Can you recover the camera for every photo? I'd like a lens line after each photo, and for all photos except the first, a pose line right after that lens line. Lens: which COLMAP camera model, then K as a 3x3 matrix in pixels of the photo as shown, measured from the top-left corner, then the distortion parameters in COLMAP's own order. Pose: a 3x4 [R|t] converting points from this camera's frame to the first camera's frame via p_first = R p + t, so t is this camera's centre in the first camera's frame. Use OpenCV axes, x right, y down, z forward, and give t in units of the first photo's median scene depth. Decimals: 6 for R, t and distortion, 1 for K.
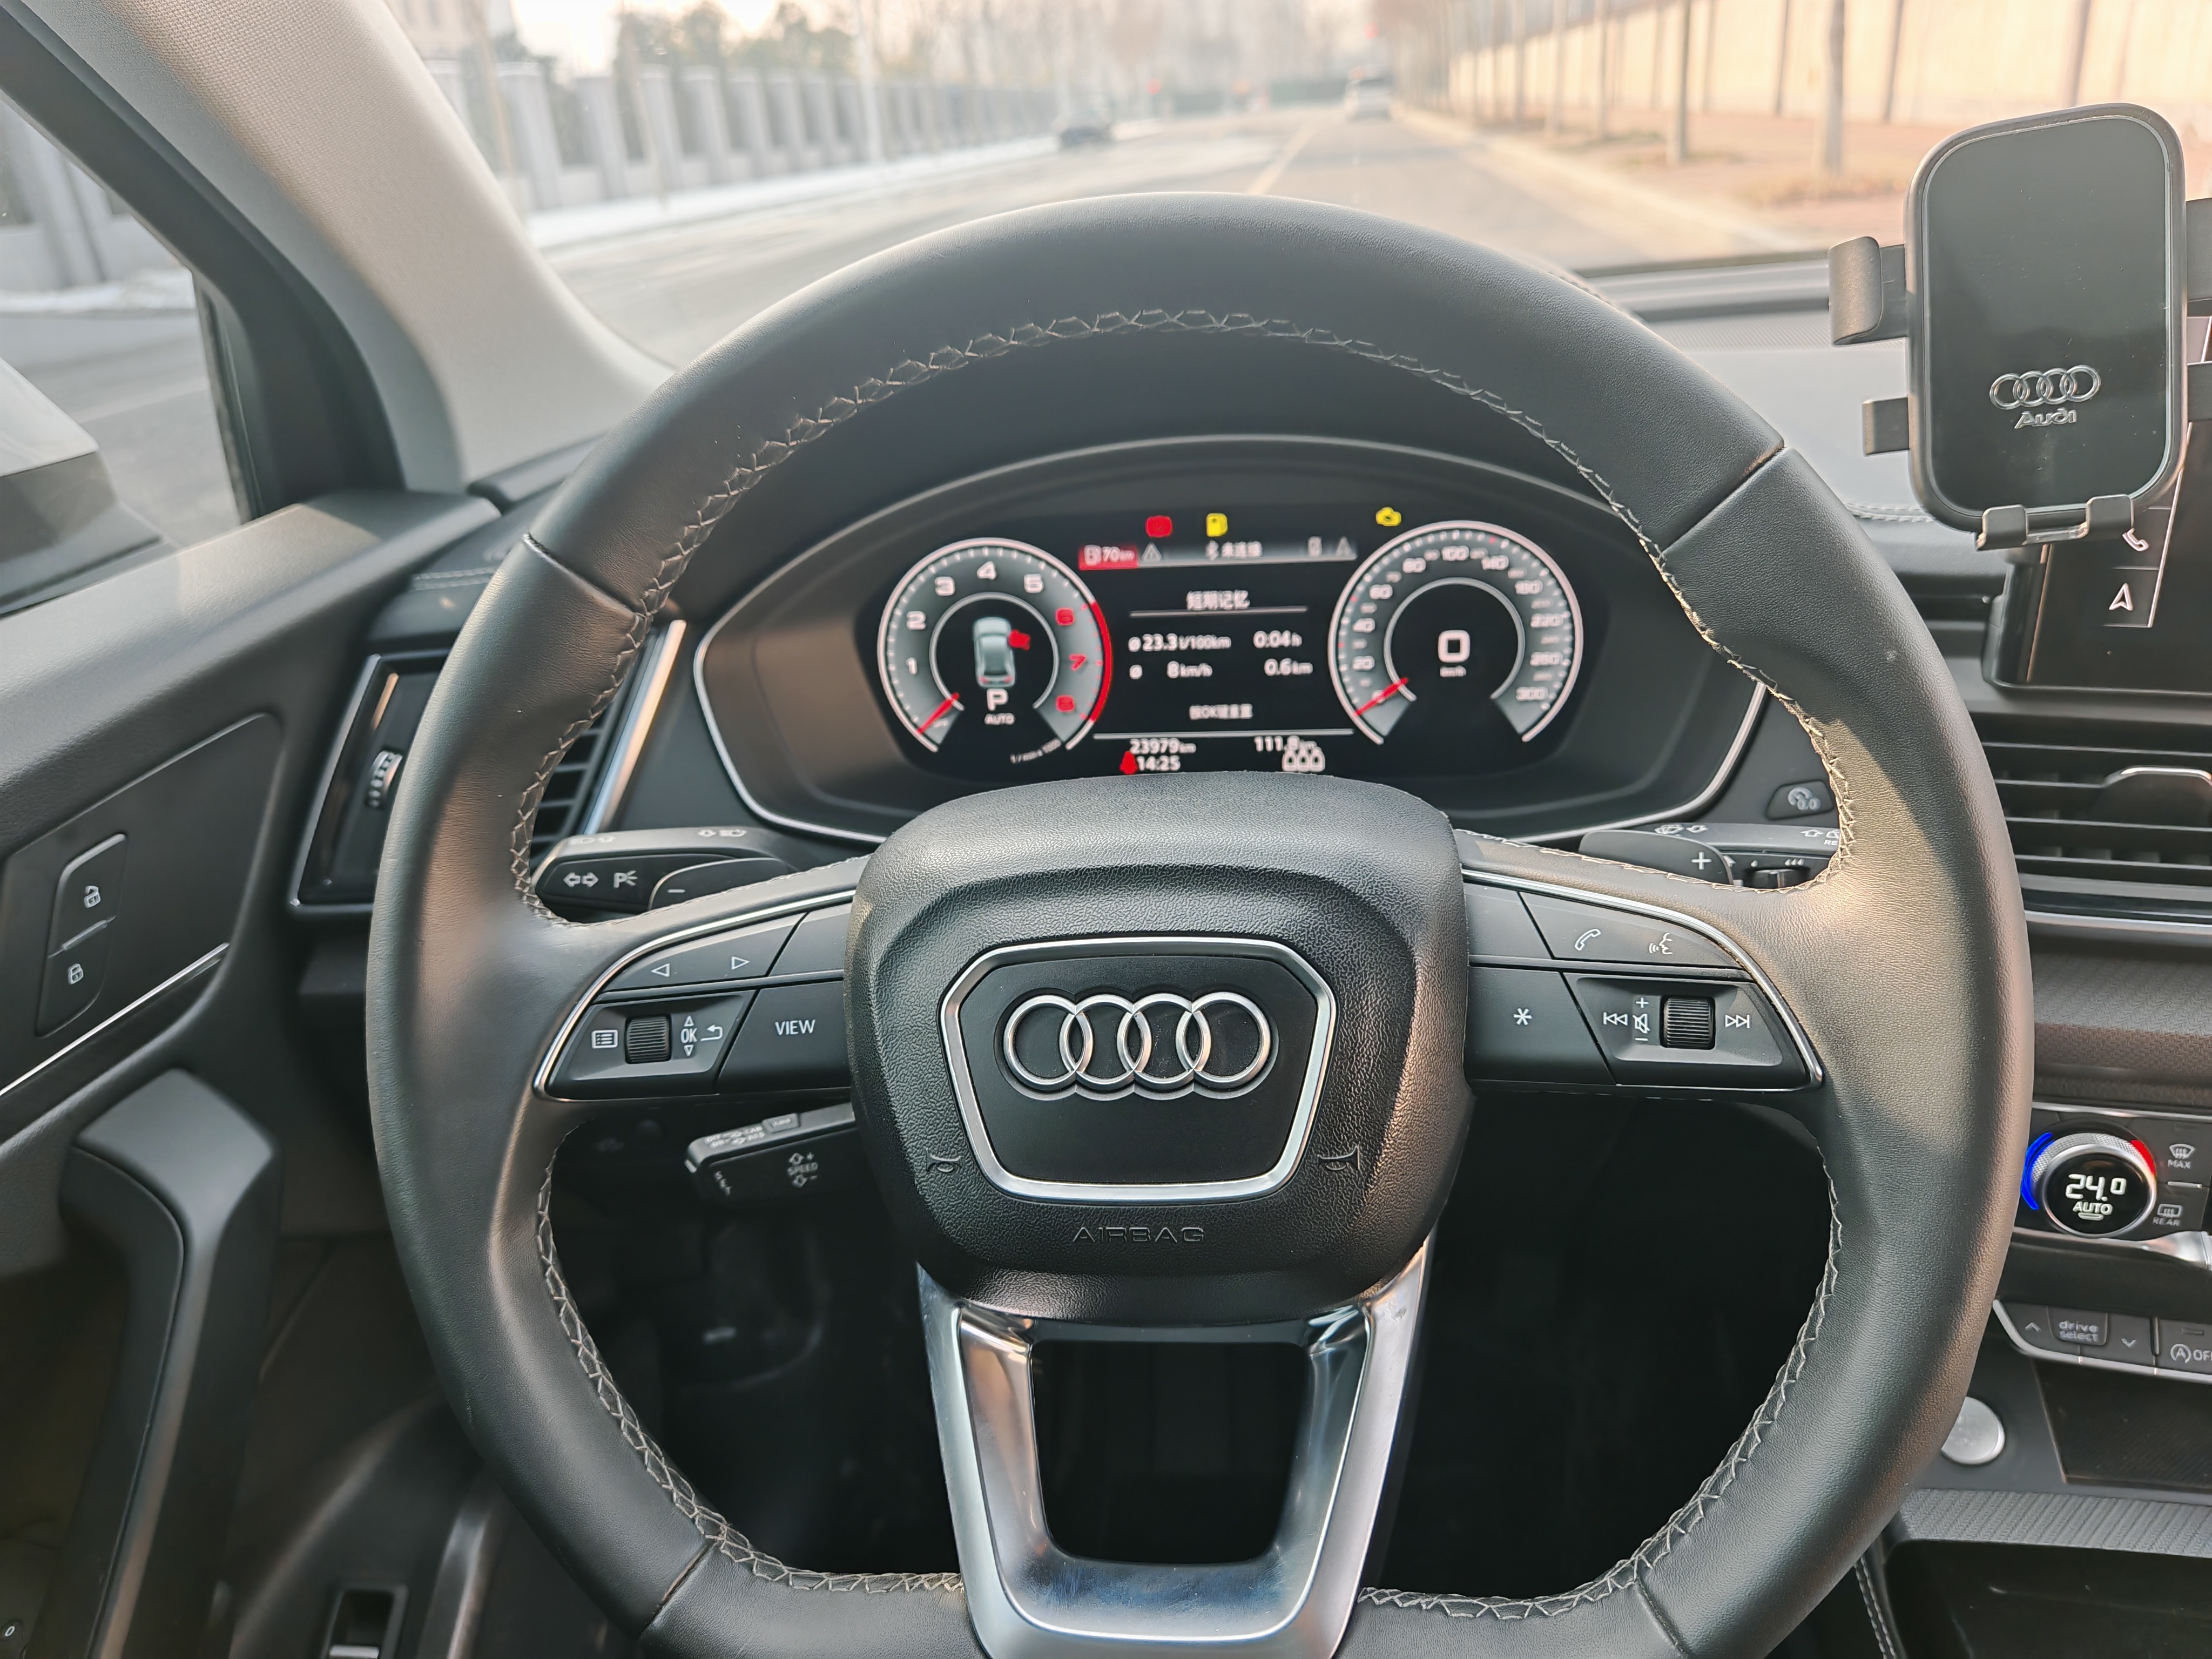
lens RADIAL K [[1555.9, 0, 1122.9], [0, 1555.9, 835.2], [0, 0, 1]] dist [0.011574, 0.002296]
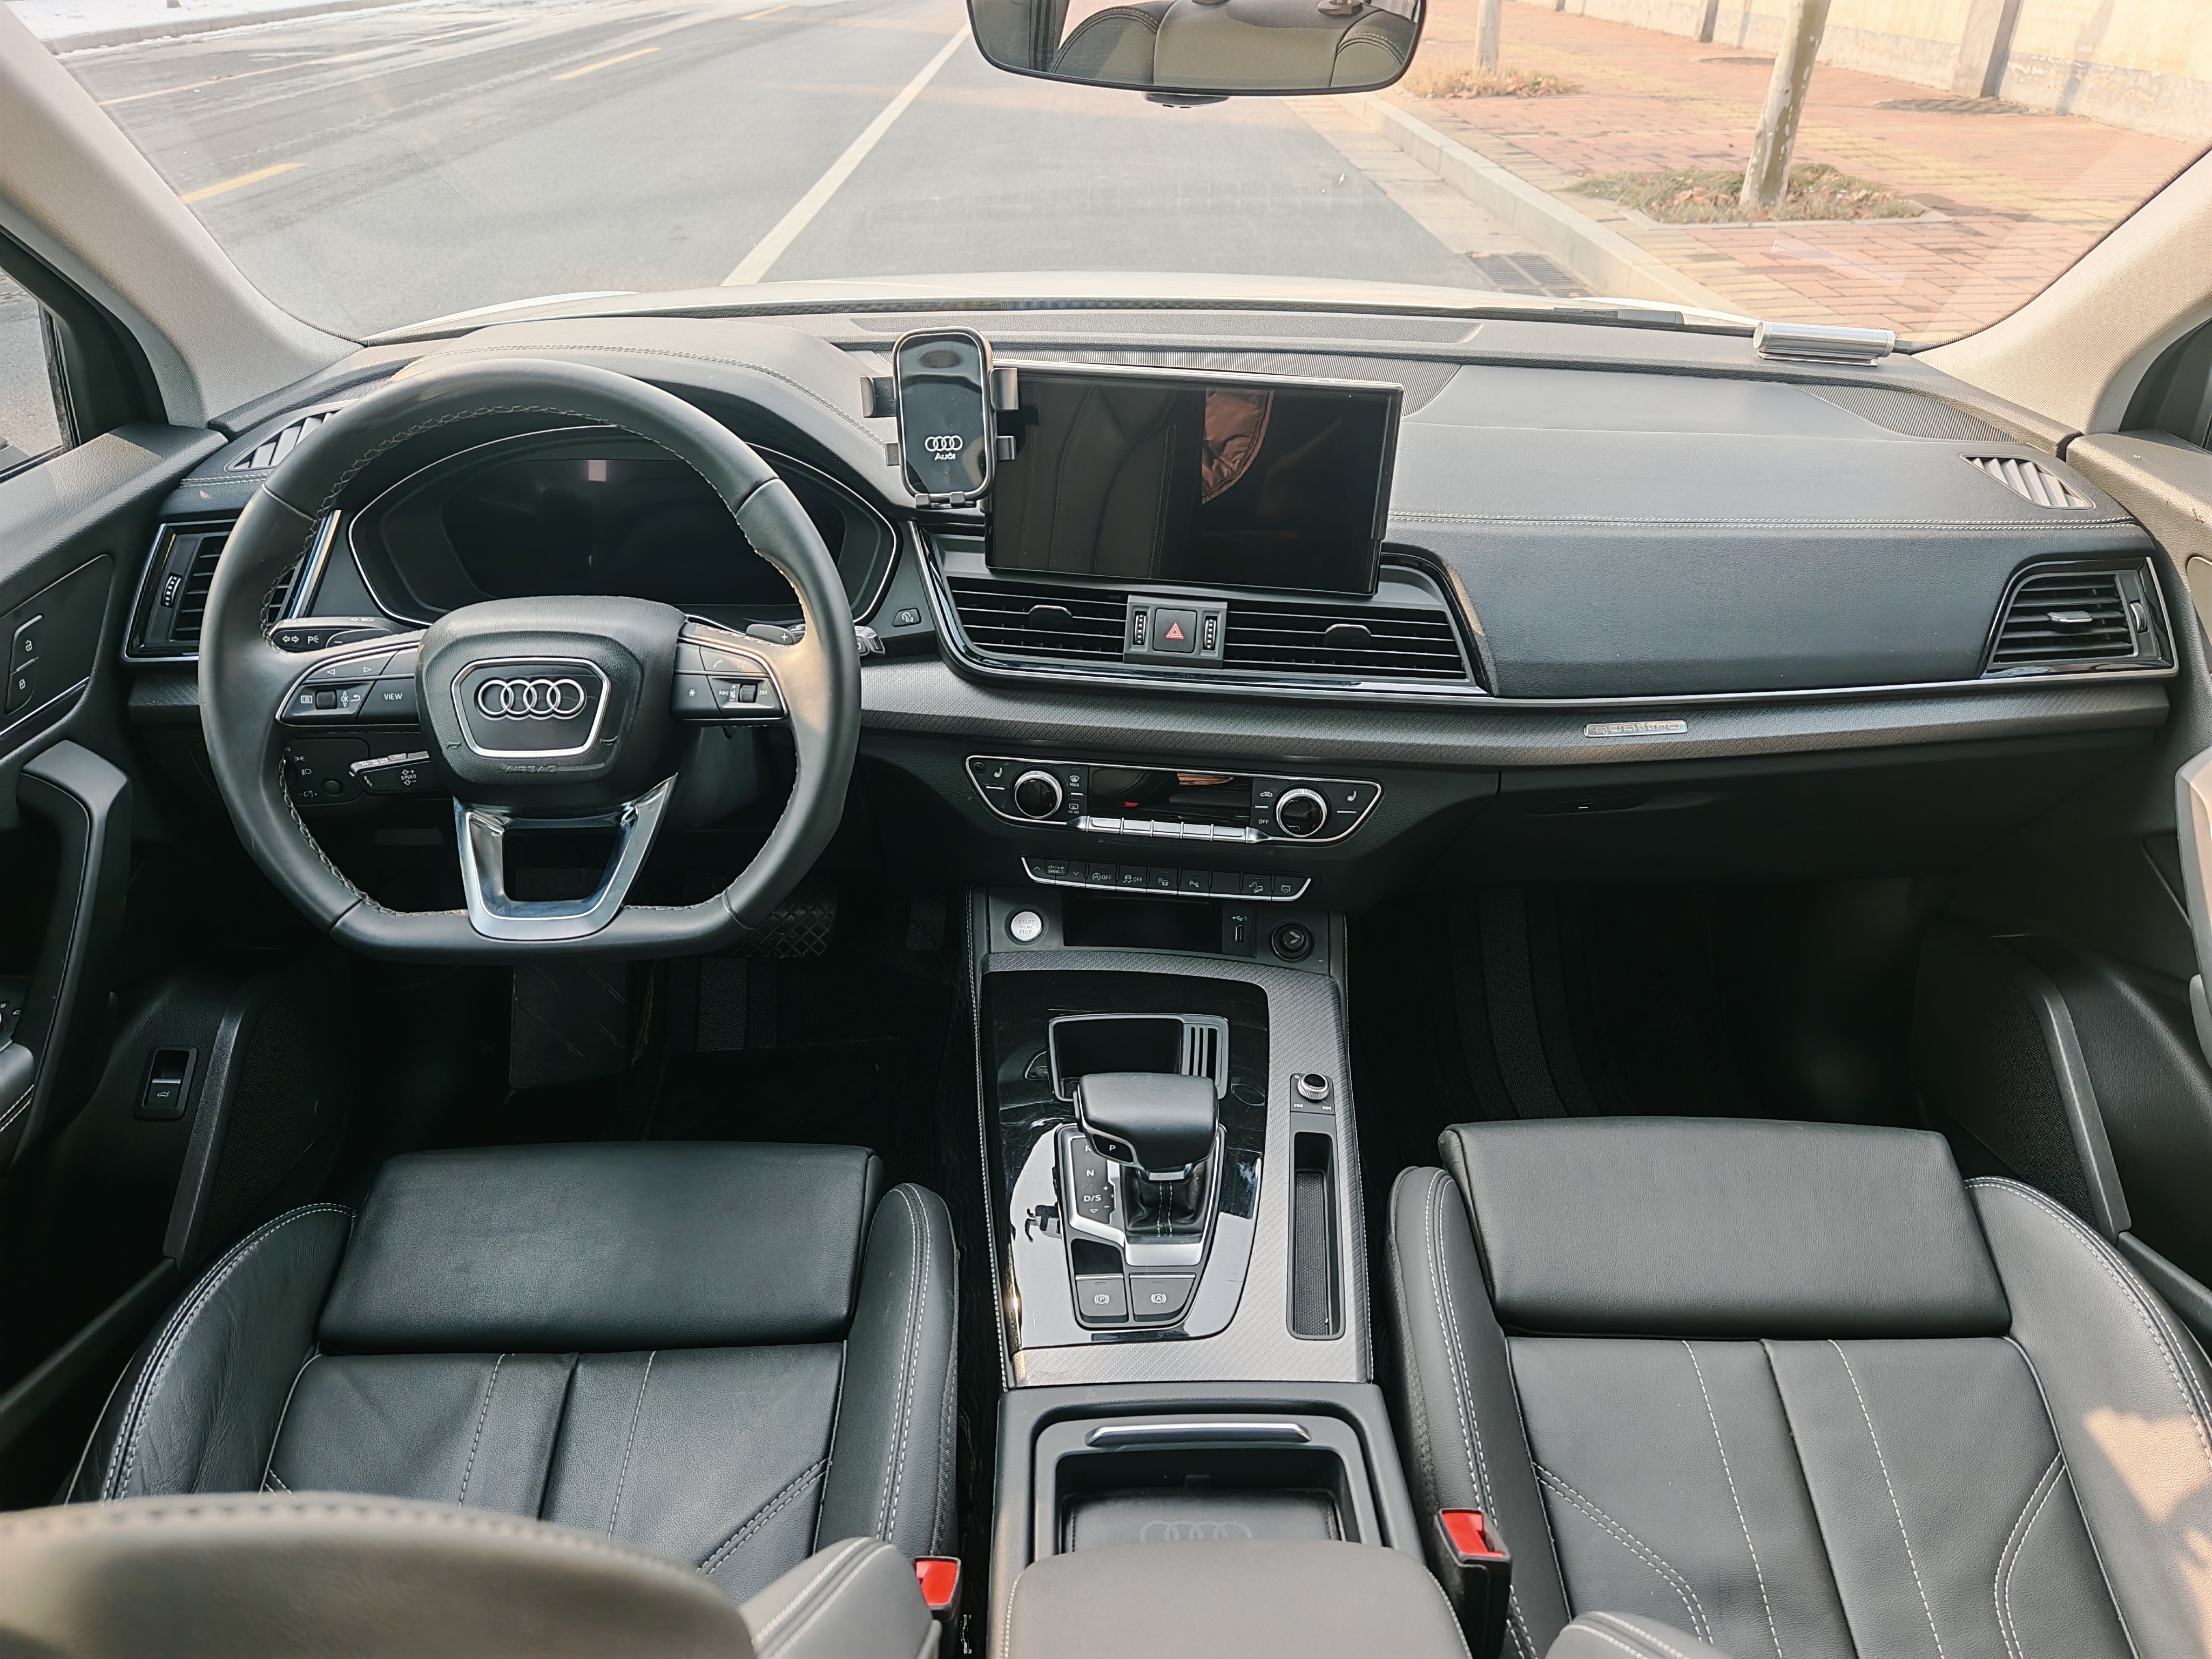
lens RADIAL K [[1503.8, 0, 1119.0], [0, 1503.8, 829.7], [0, 0, 1]] dist [0.073438, -0.086434]
pose [[0.984597, -0.004532, 0.174782, 0.317089], [-0.013182, 0.994894, 0.100056, 0.050344], [-0.174343, -0.100819, 0.979510, -0.999892]]
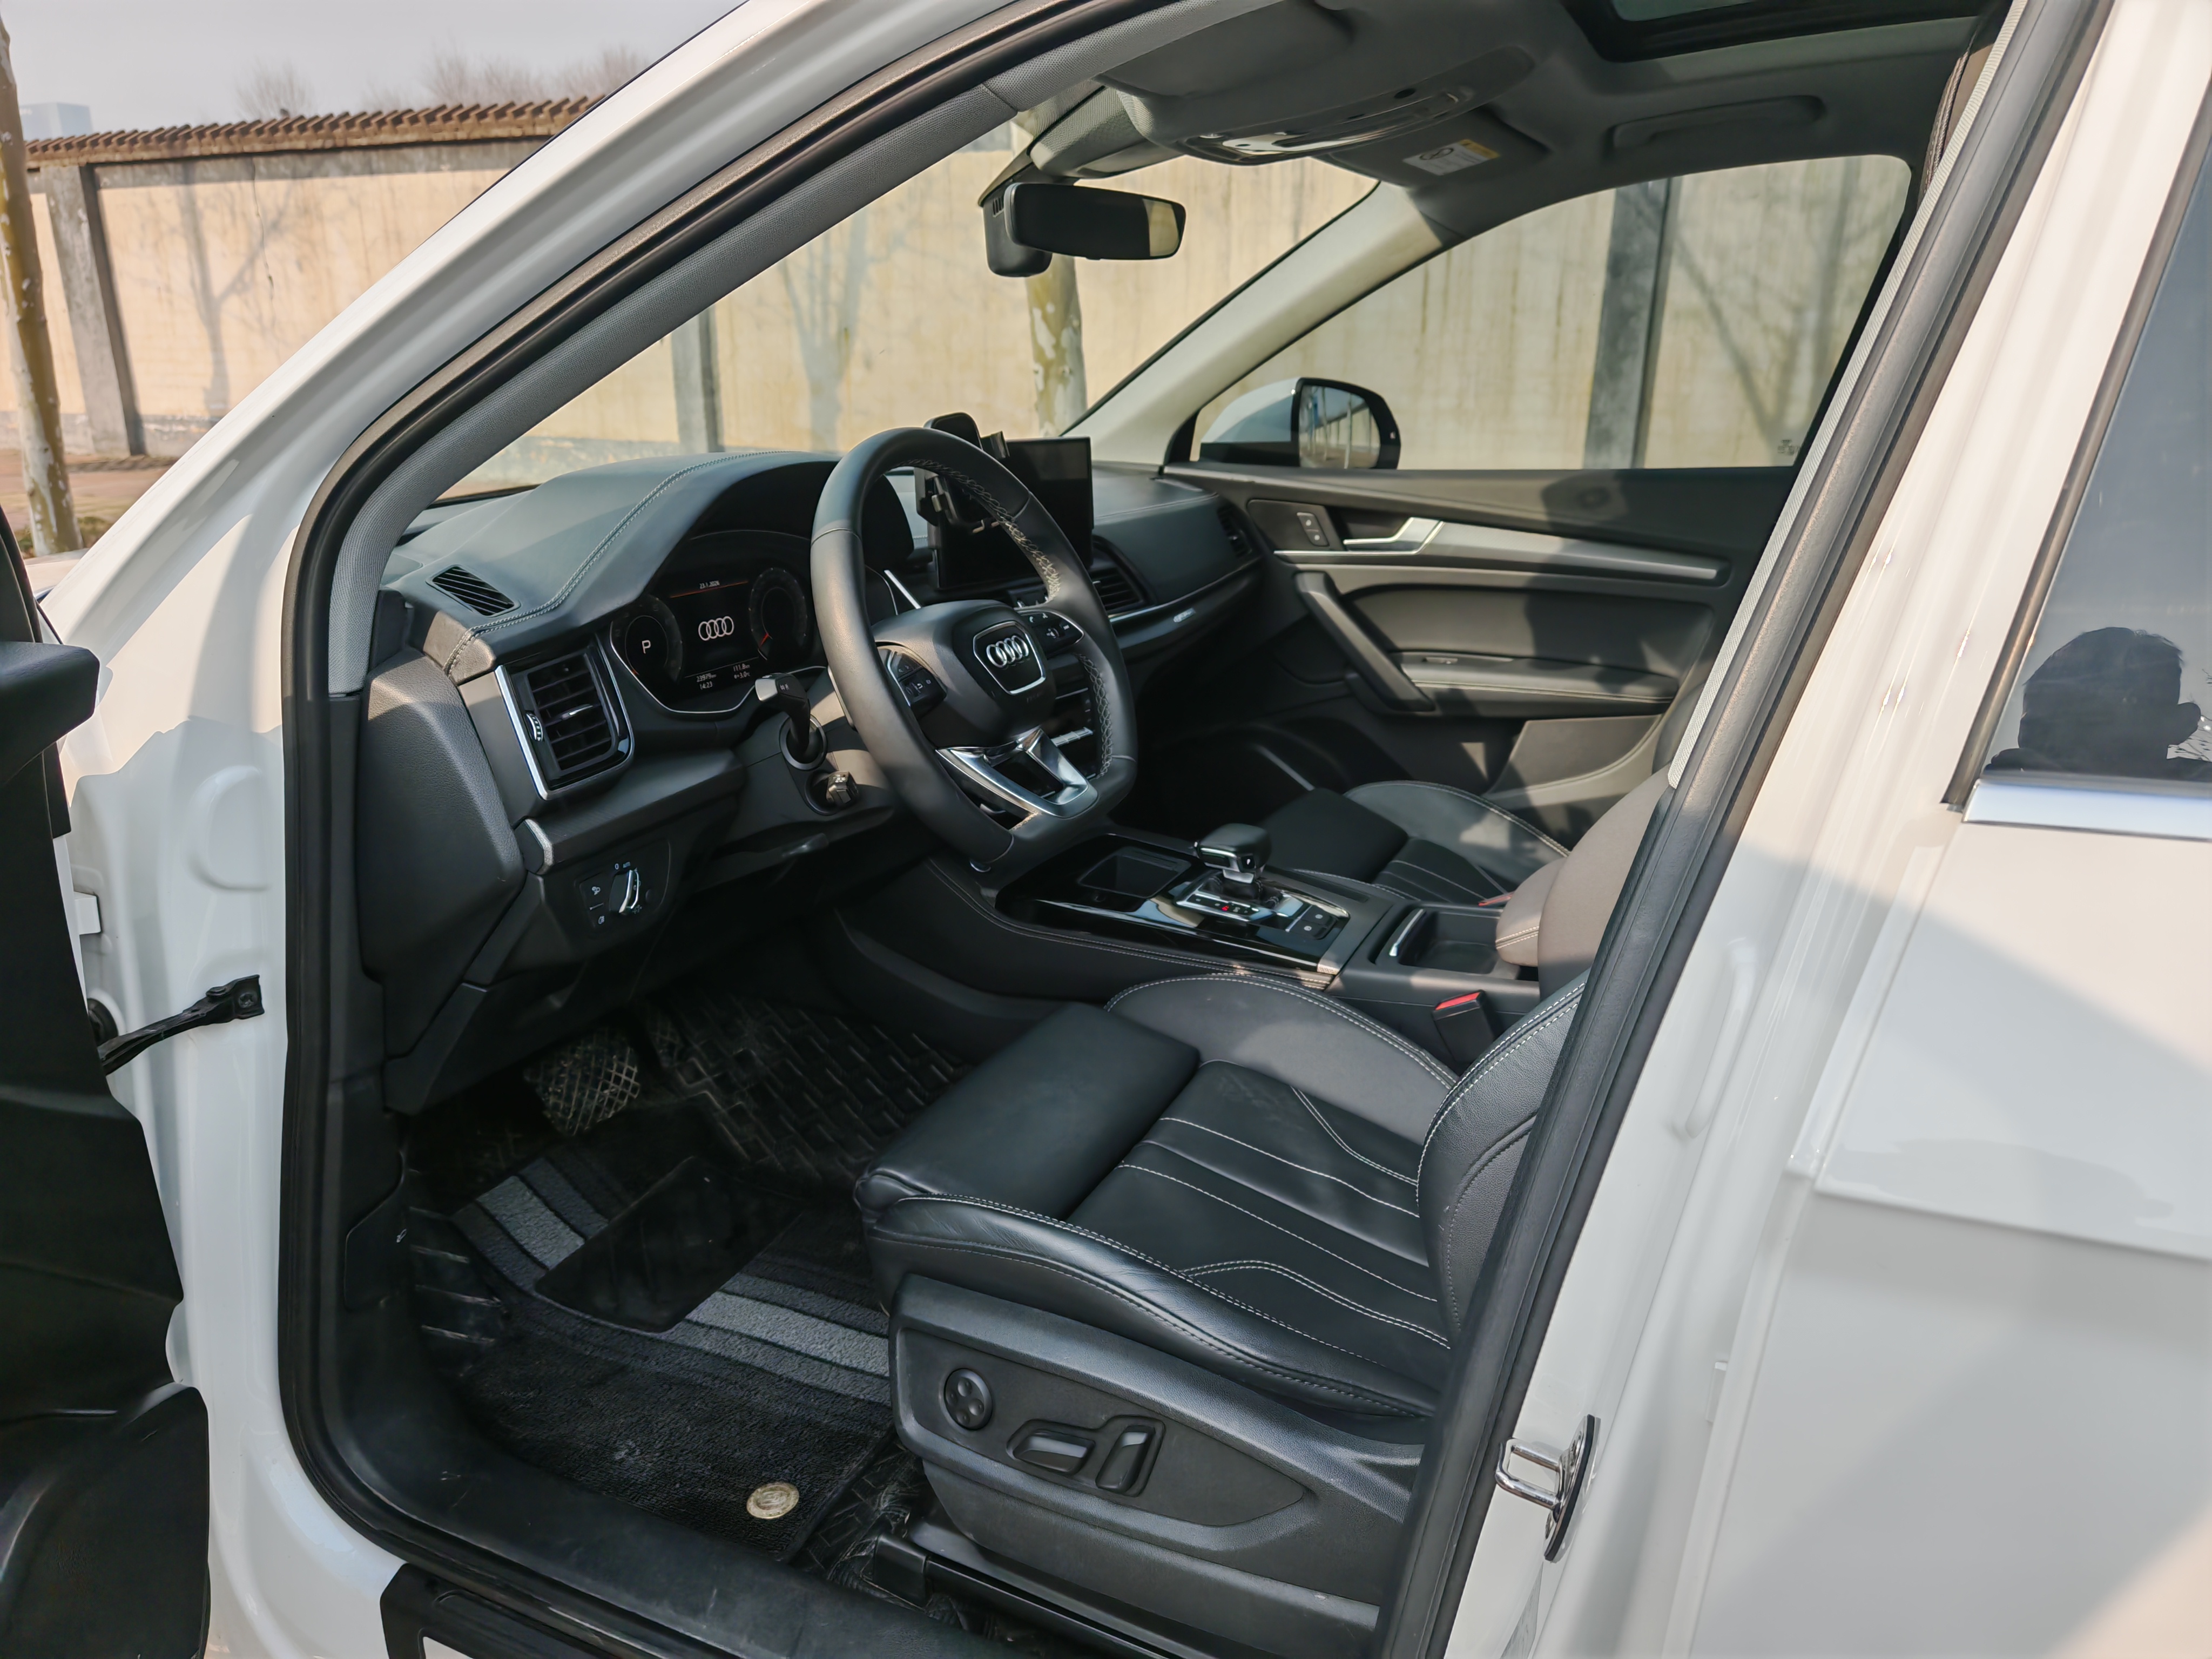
lens RADIAL K [[1514.0, 0, 1106.0], [0, 1514.0, 829.5], [0, 0, 1]] dist [0.075636, -0.088582]
pose [[0.299993, -0.216448, 0.929061, -1.957111], [0.374690, 0.922382, 0.093905, 0.159449], [-0.877275, 0.319939, 0.357809, -0.193912]]
